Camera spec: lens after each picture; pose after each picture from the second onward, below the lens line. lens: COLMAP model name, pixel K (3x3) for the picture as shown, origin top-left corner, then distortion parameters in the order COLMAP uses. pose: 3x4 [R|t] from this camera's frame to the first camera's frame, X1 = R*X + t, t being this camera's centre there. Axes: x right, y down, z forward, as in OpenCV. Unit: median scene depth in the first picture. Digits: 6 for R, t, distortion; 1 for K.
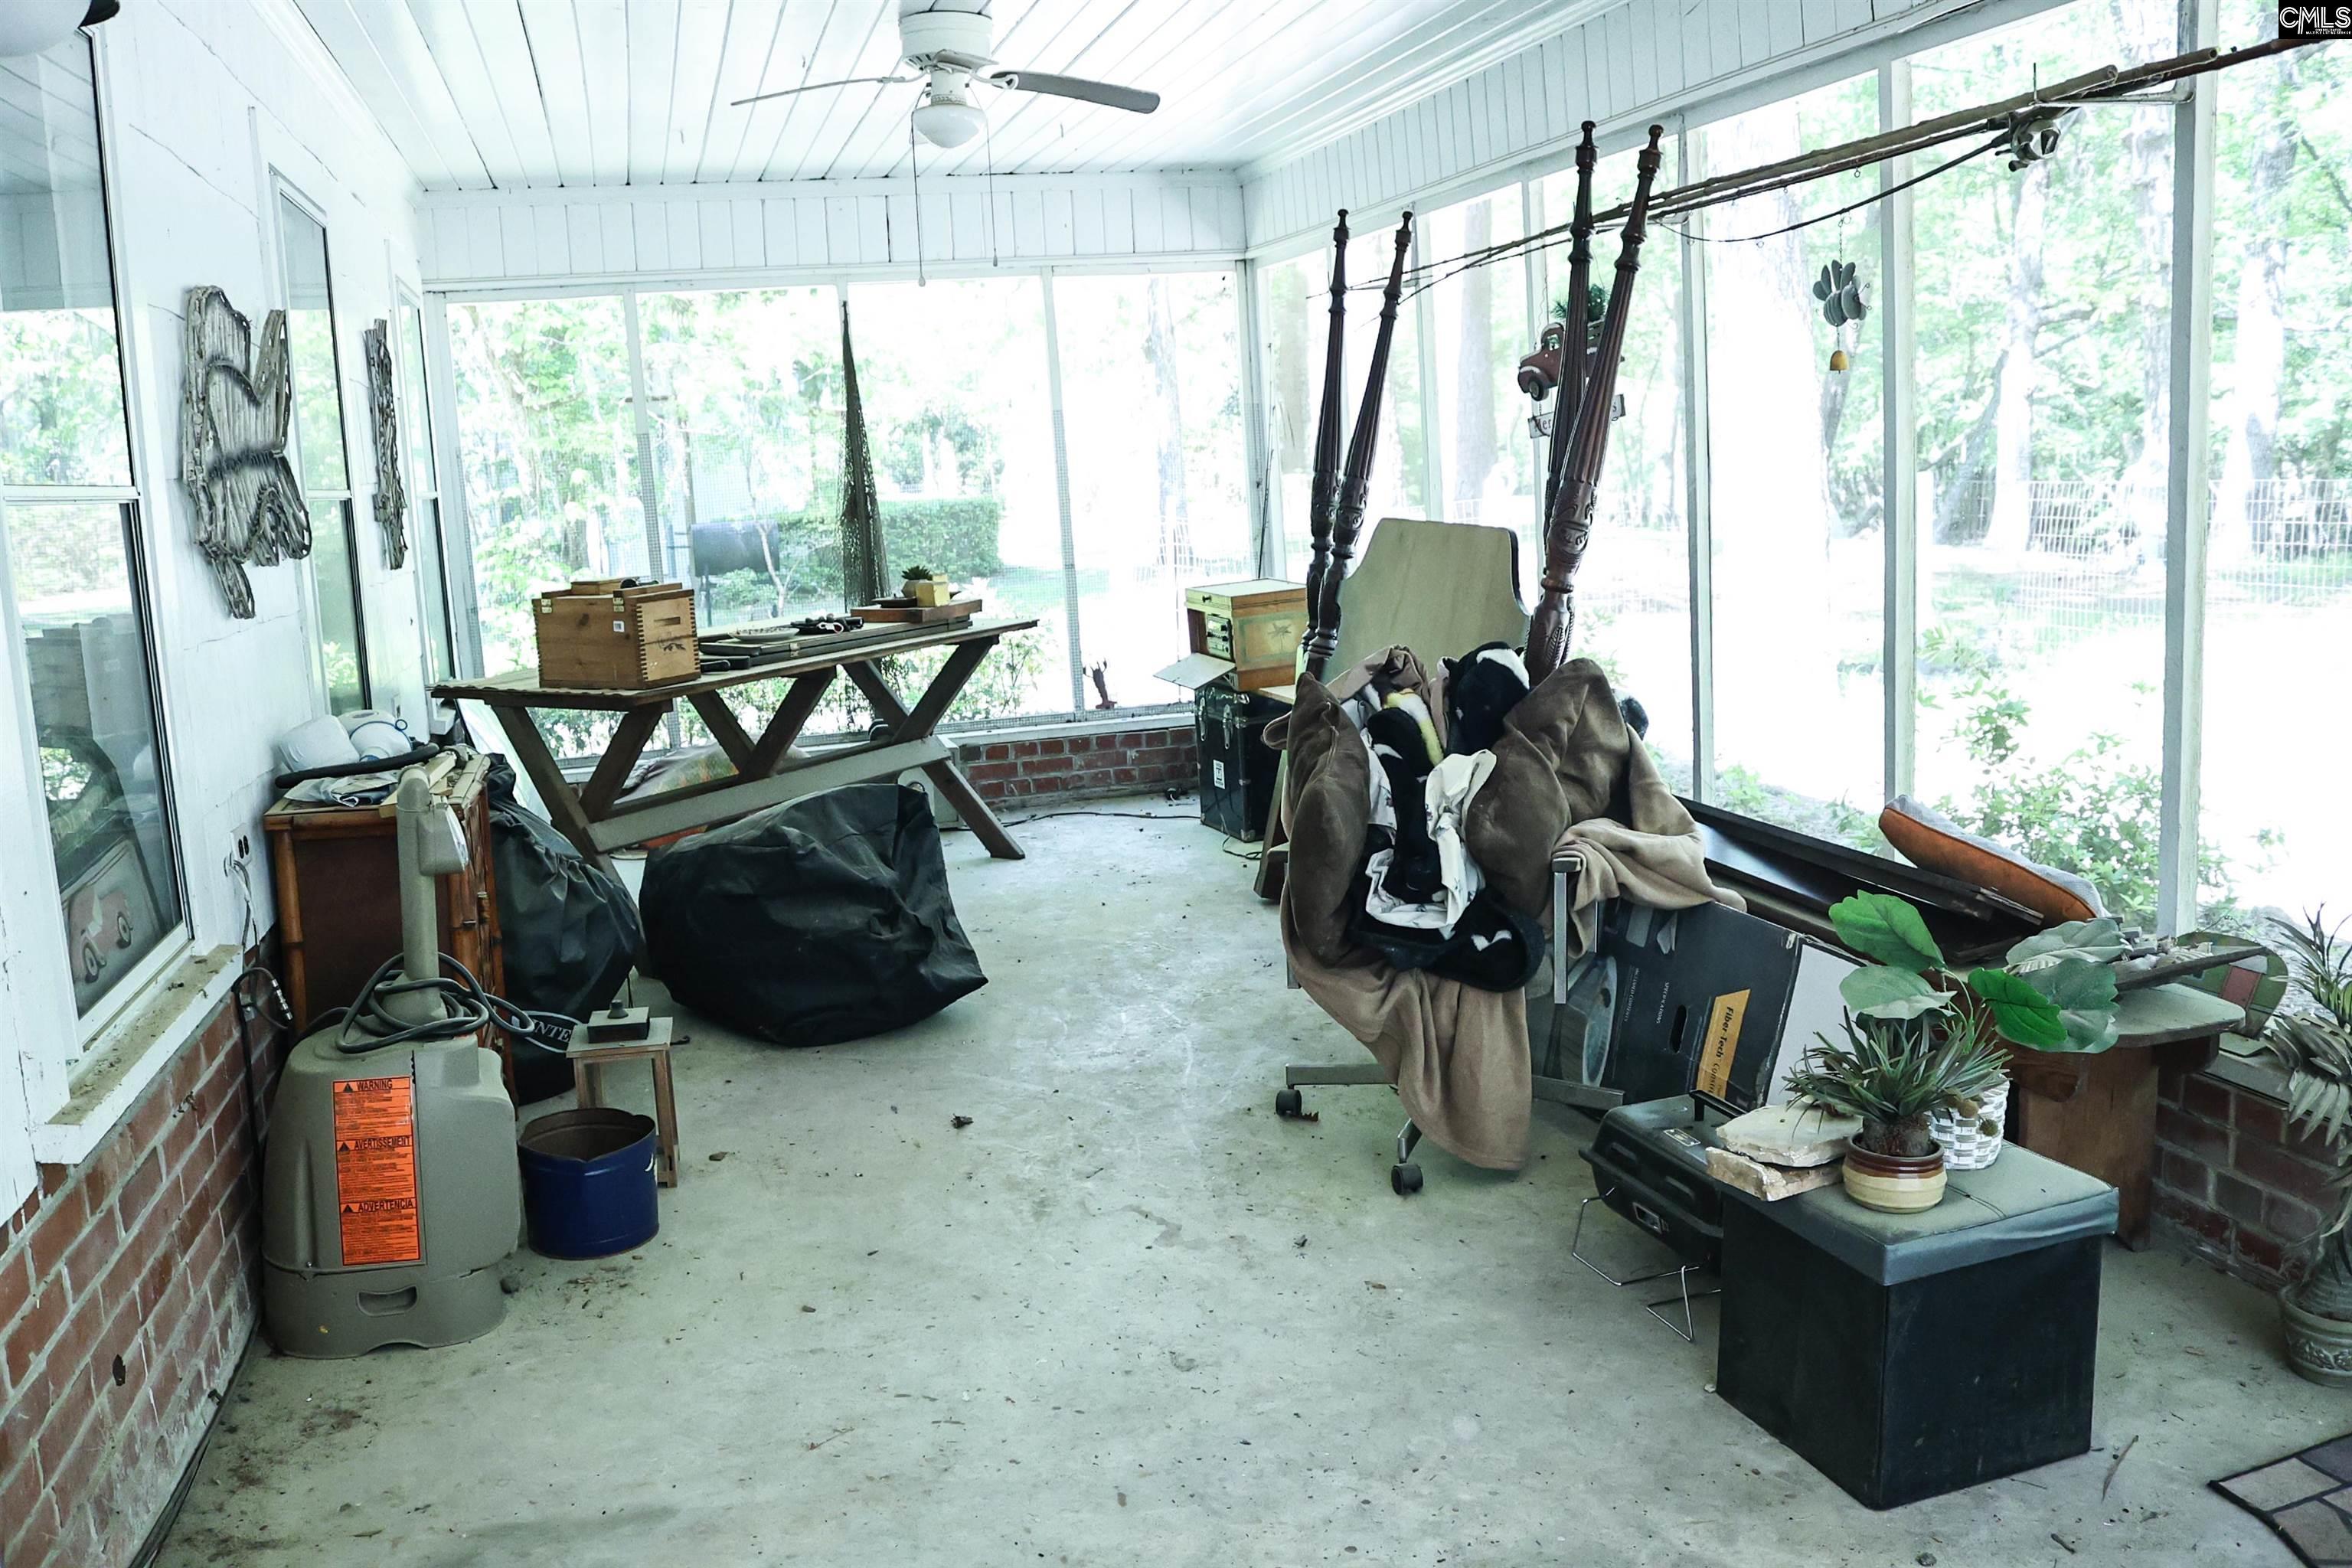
lens RADIAL K [[1965.1, 0, 1178.0], [0, 1965.1, 769.5], [0, 0, 1]] dist [-0.125805, 0.094414]
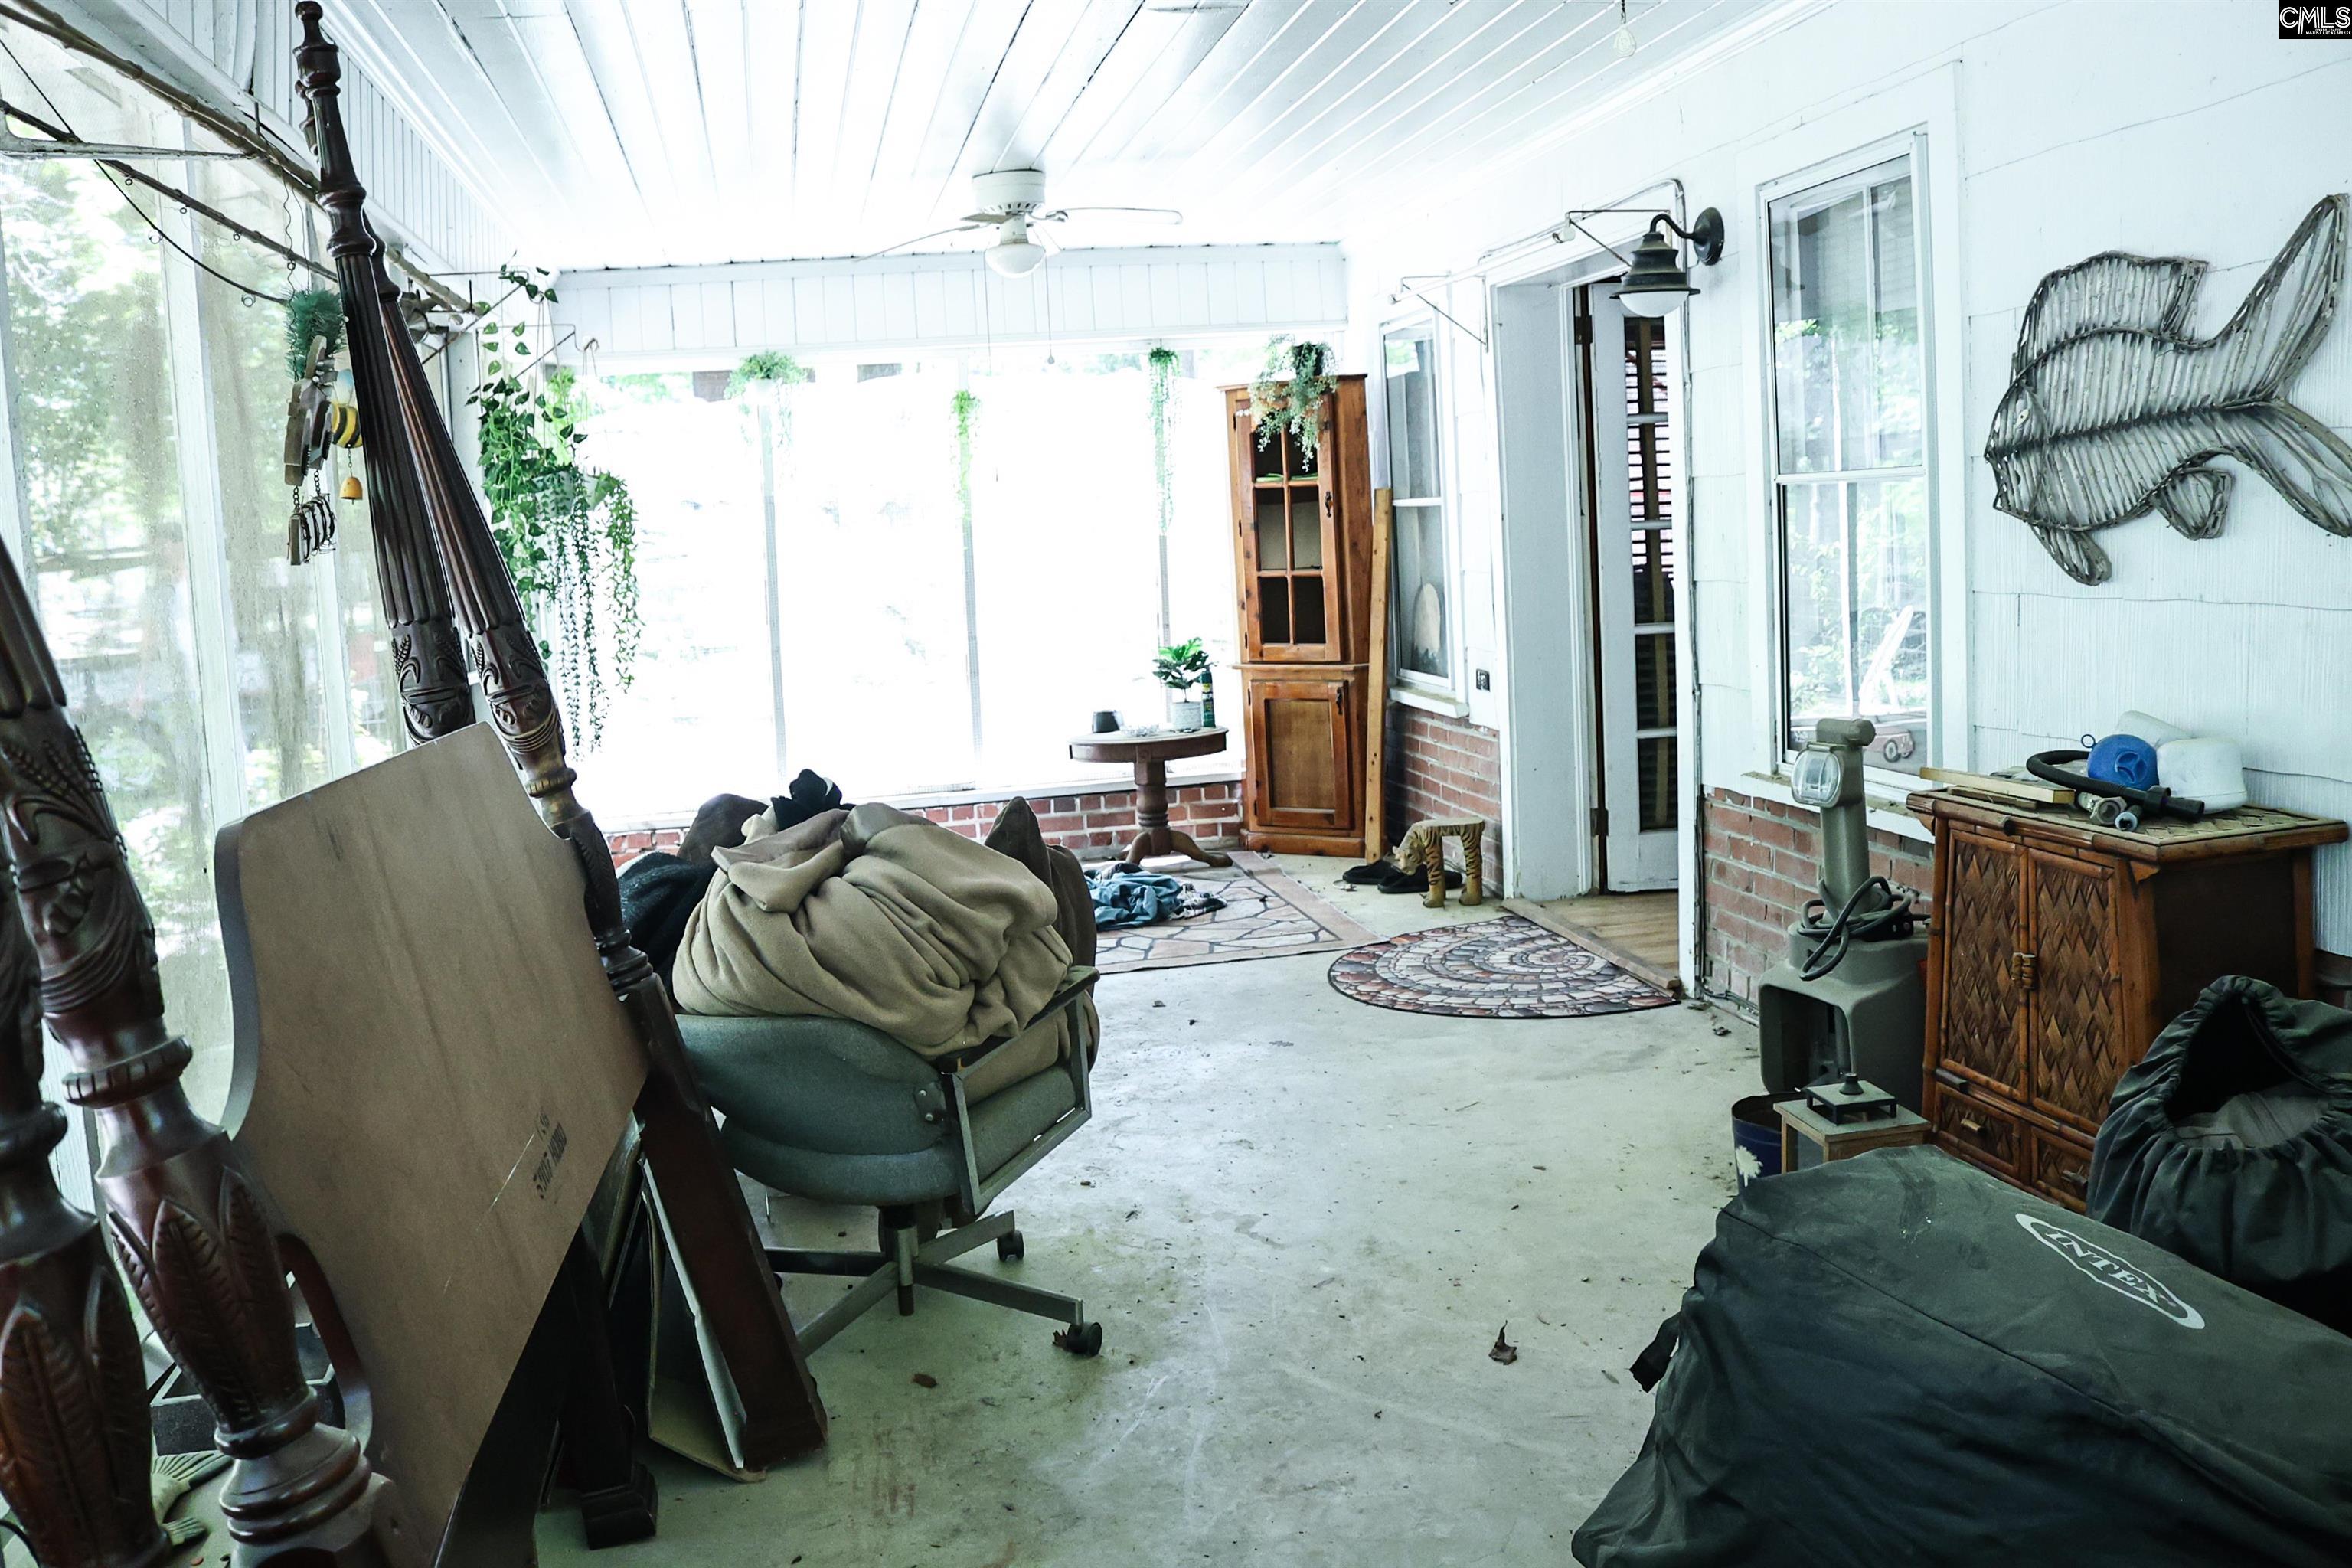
lens RADIAL K [[1965.1, 0, 1178.0], [0, 1965.1, 769.5], [0, 0, 1]] dist [-0.125805, 0.094414]
pose [[-0.991904, 0.097836, 0.080965, -0.076283], [0.116598, 0.954246, 0.275352, -0.298375], [-0.050321, 0.282563, -0.957928, 1.889170]]
